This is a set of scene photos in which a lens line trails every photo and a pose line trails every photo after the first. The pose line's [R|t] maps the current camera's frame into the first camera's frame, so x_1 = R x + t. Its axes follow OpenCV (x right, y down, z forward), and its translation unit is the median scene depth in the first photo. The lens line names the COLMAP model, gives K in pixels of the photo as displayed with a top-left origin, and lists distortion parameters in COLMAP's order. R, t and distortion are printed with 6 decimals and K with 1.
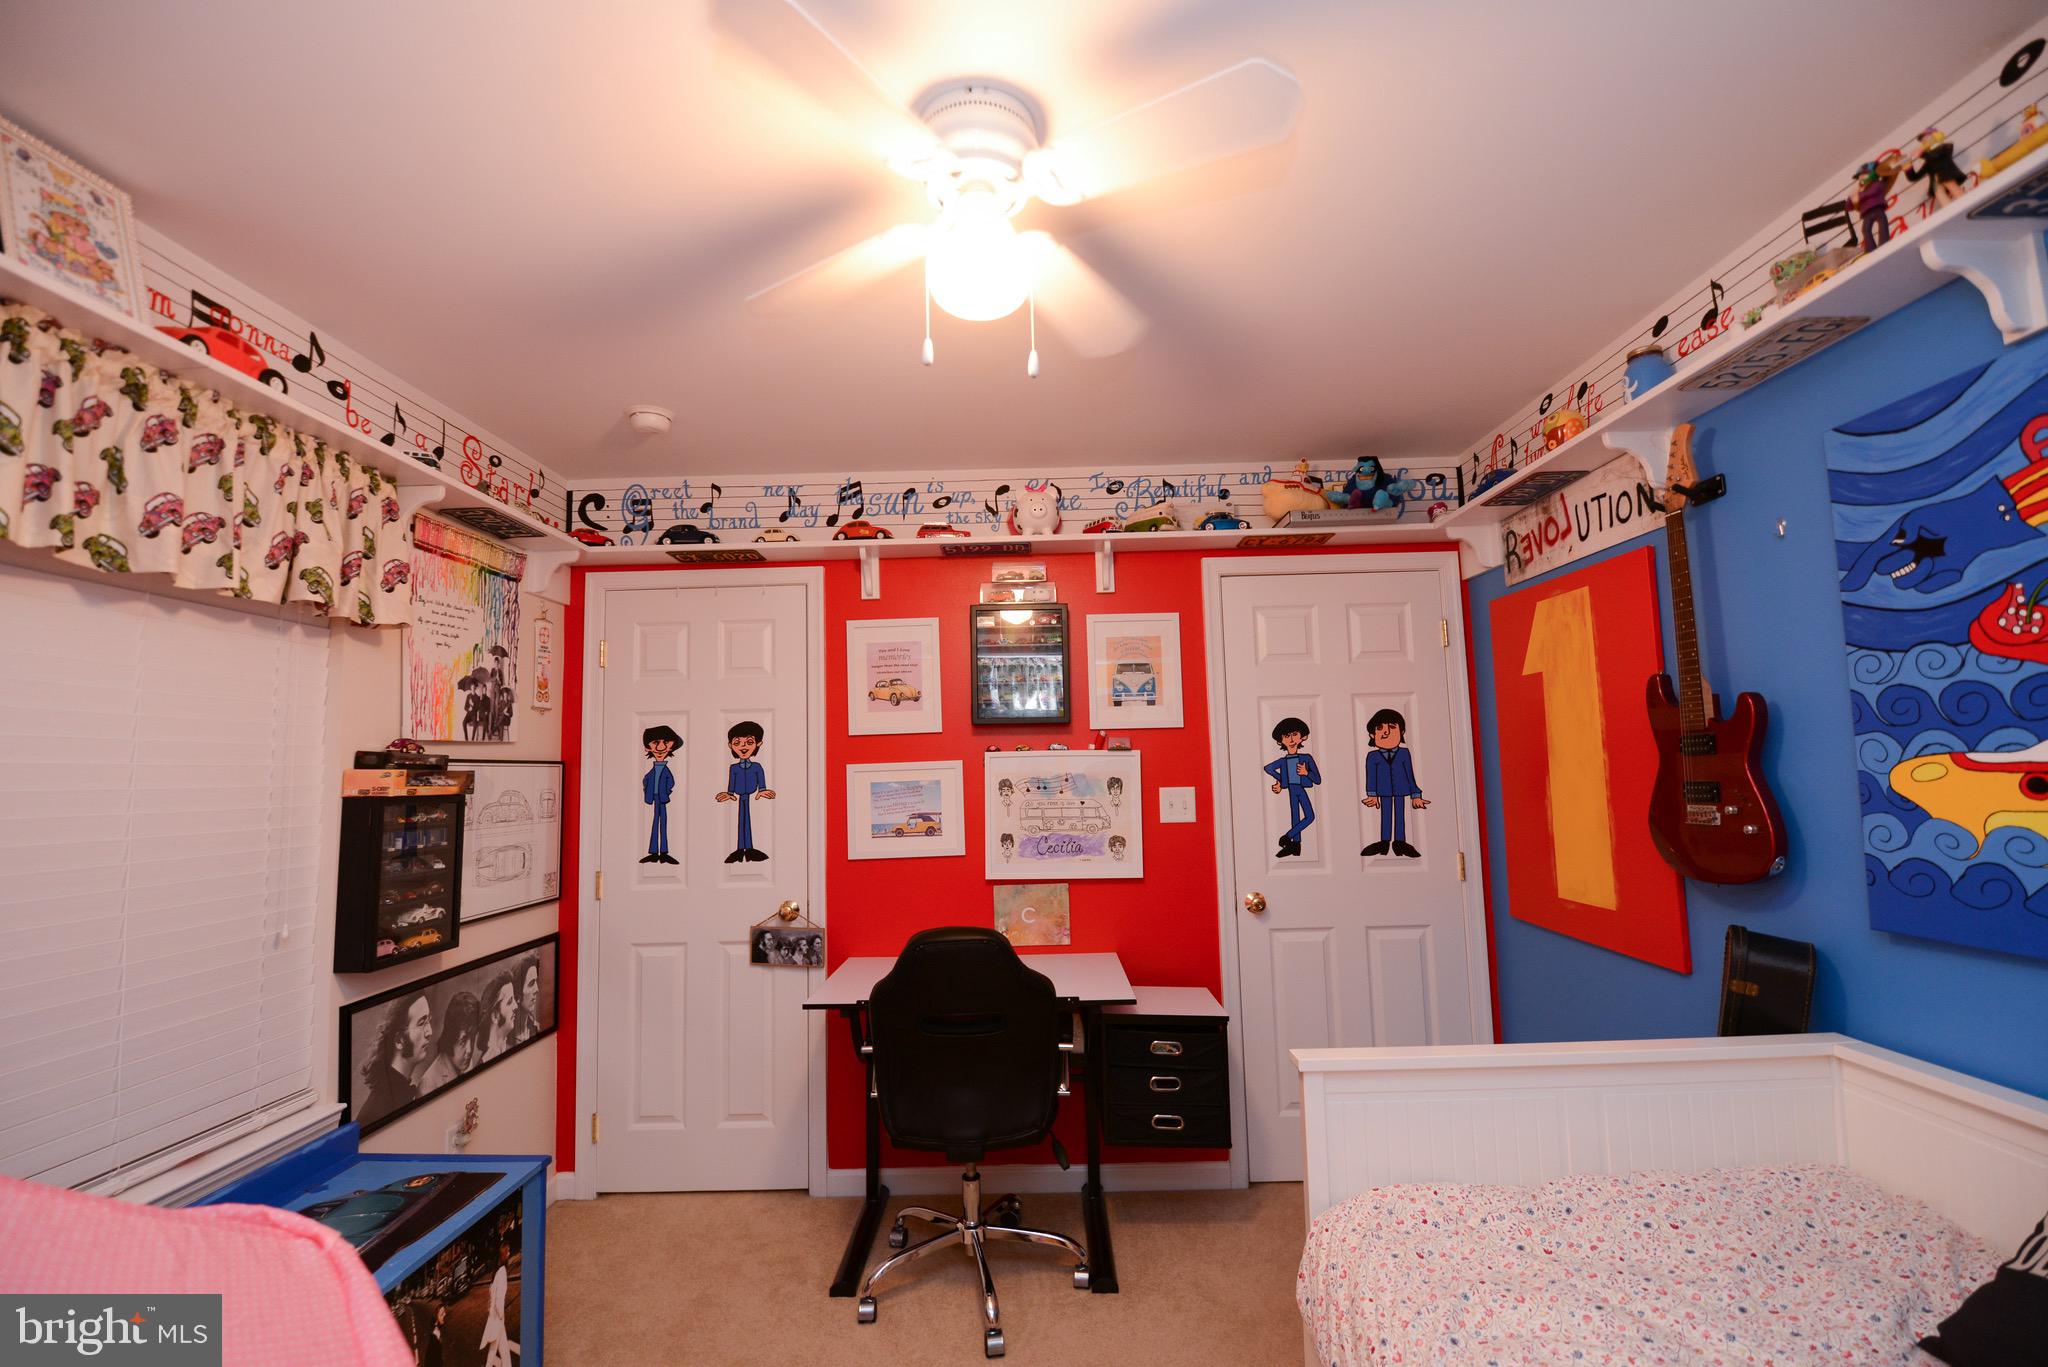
lens RADIAL K [[879.7, 0, 1023.4], [0, 879.7, 686.3], [0, 0, 1]] dist [-0.005353, -0.008846]
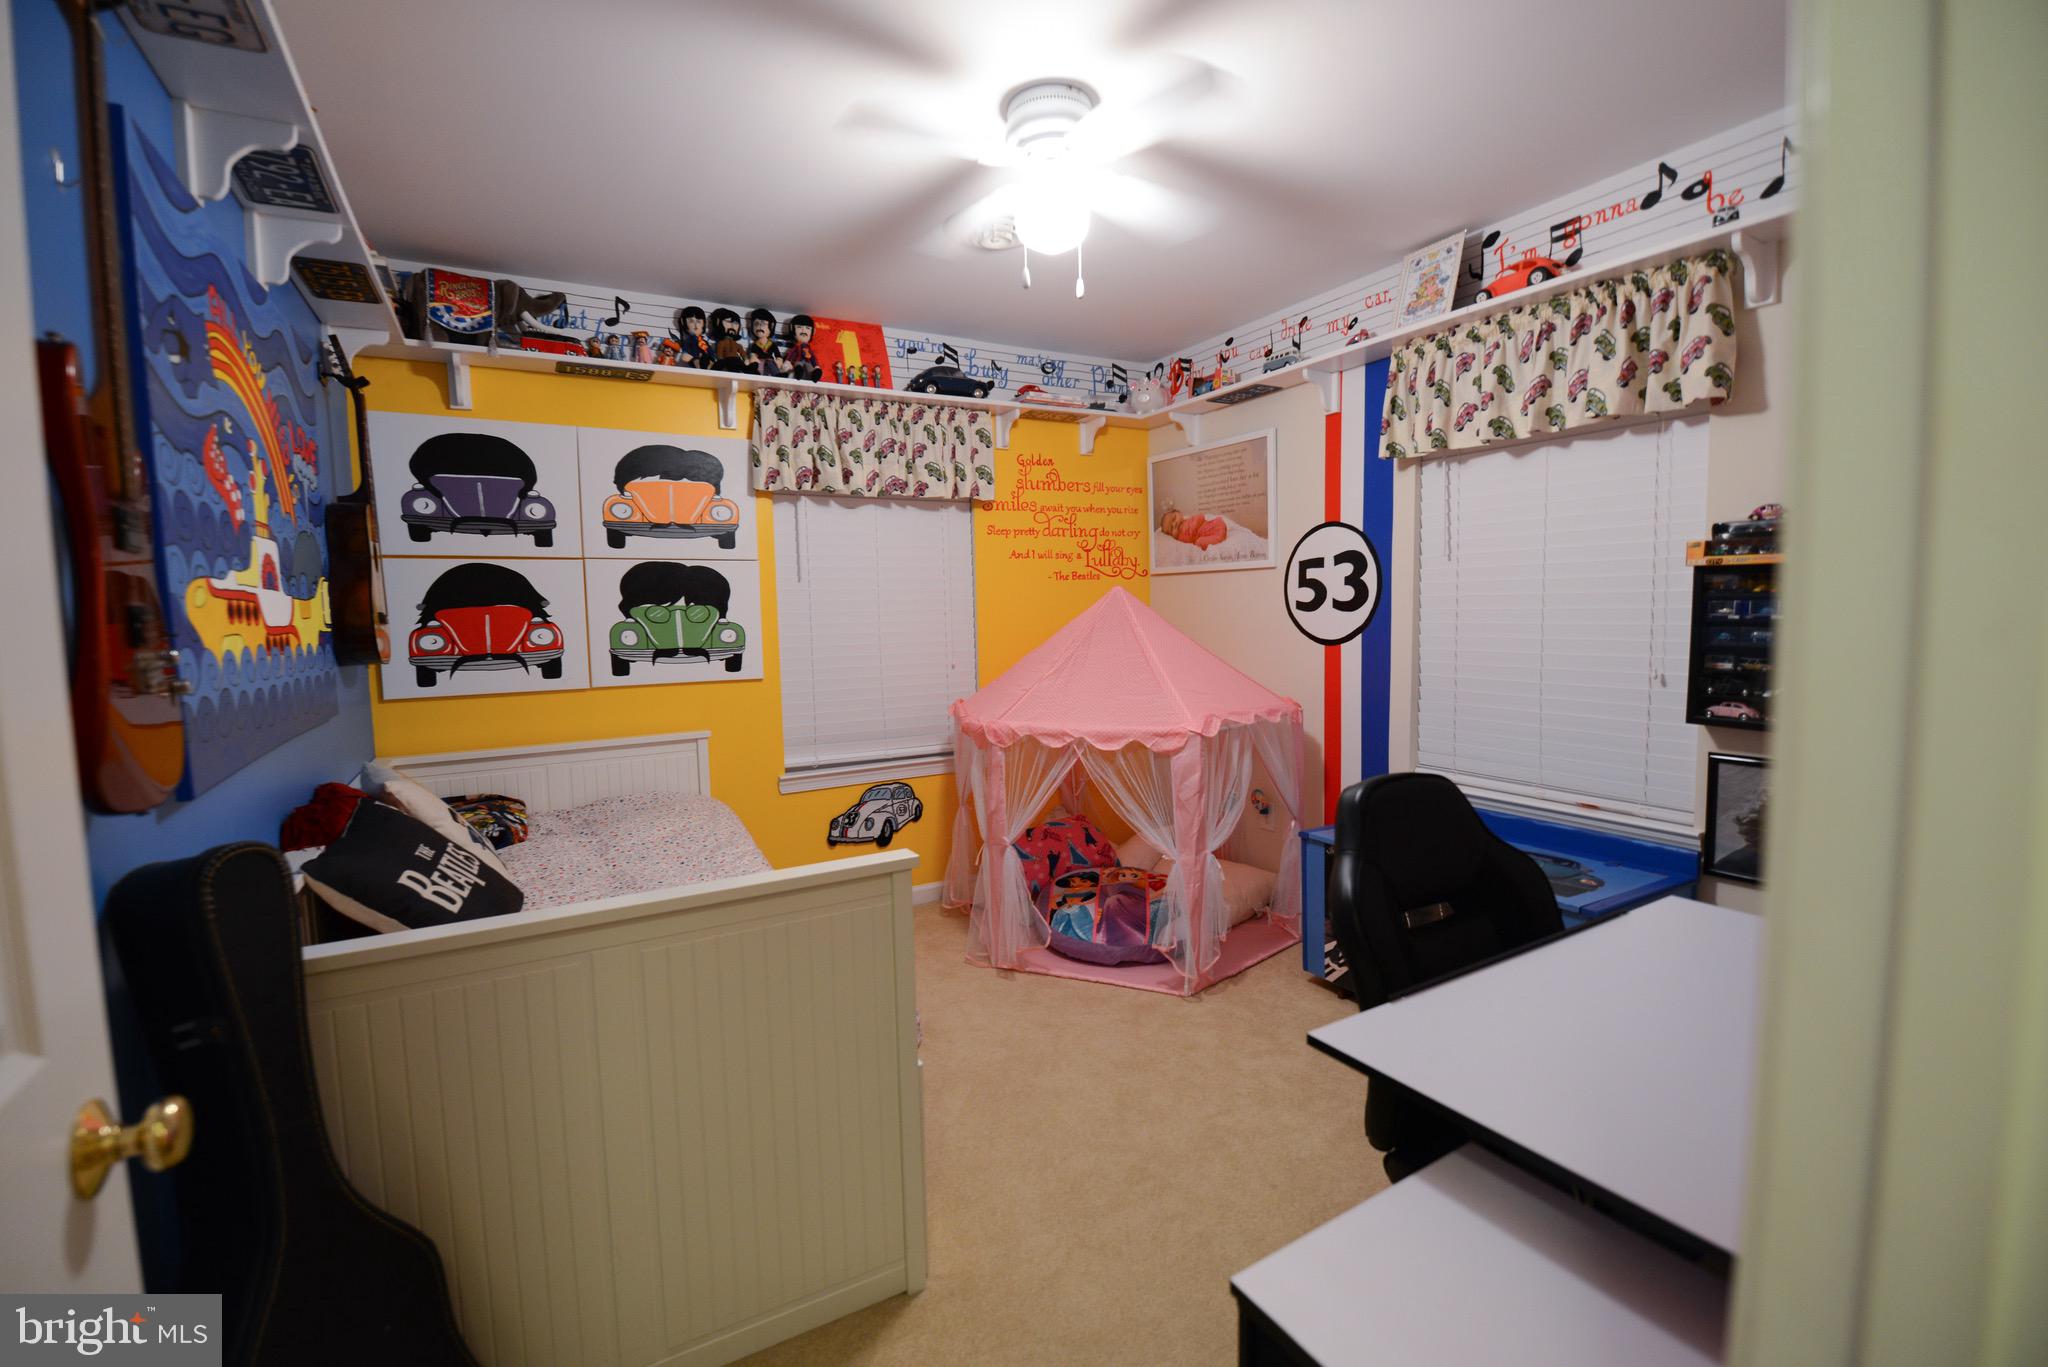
lens RADIAL K [[879.7, 0, 1013.8], [0, 879.7, 679.1], [0, 0, 1]] dist [-0.005353, -0.008846]
pose [[-0.864309, 0.087375, -0.495313, 0.416531], [0.092262, 0.995627, 0.014637, 0.133081], [0.494426, -0.033048, -0.868591, 1.175354]]
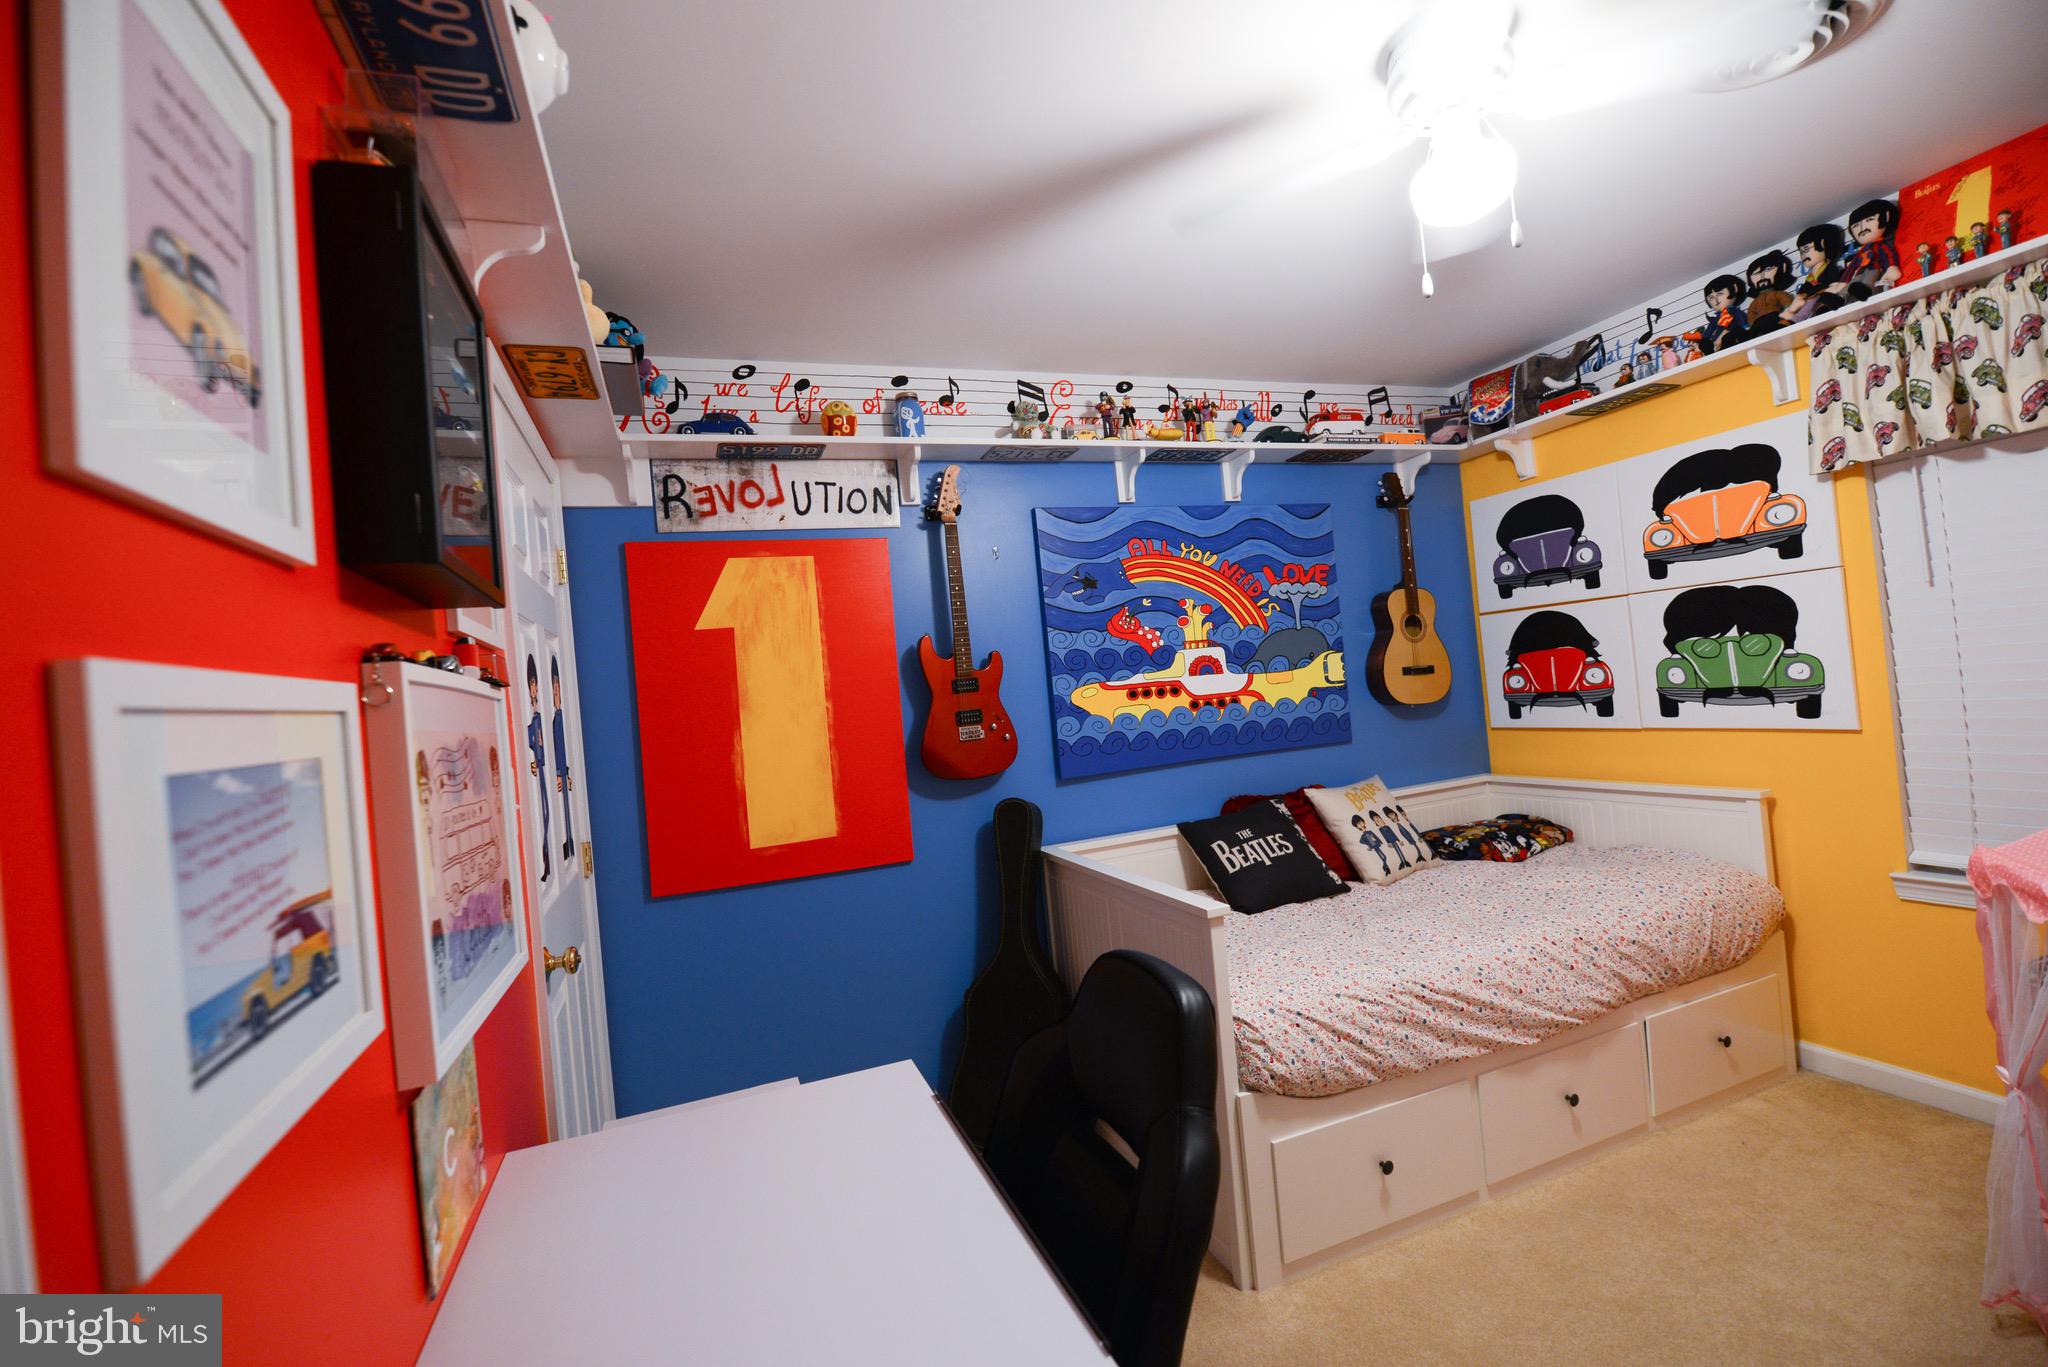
lens RADIAL K [[879.7, 0, 1019.3], [0, 879.7, 679.8], [0, 0, 1]] dist [-0.005353, -0.008846]
pose [[-0.354849, 0.075342, 0.931883, -0.444232], [0.015382, 0.997083, -0.074756, 0.119553], [-0.934797, -0.012193, -0.354973, 1.018885]]
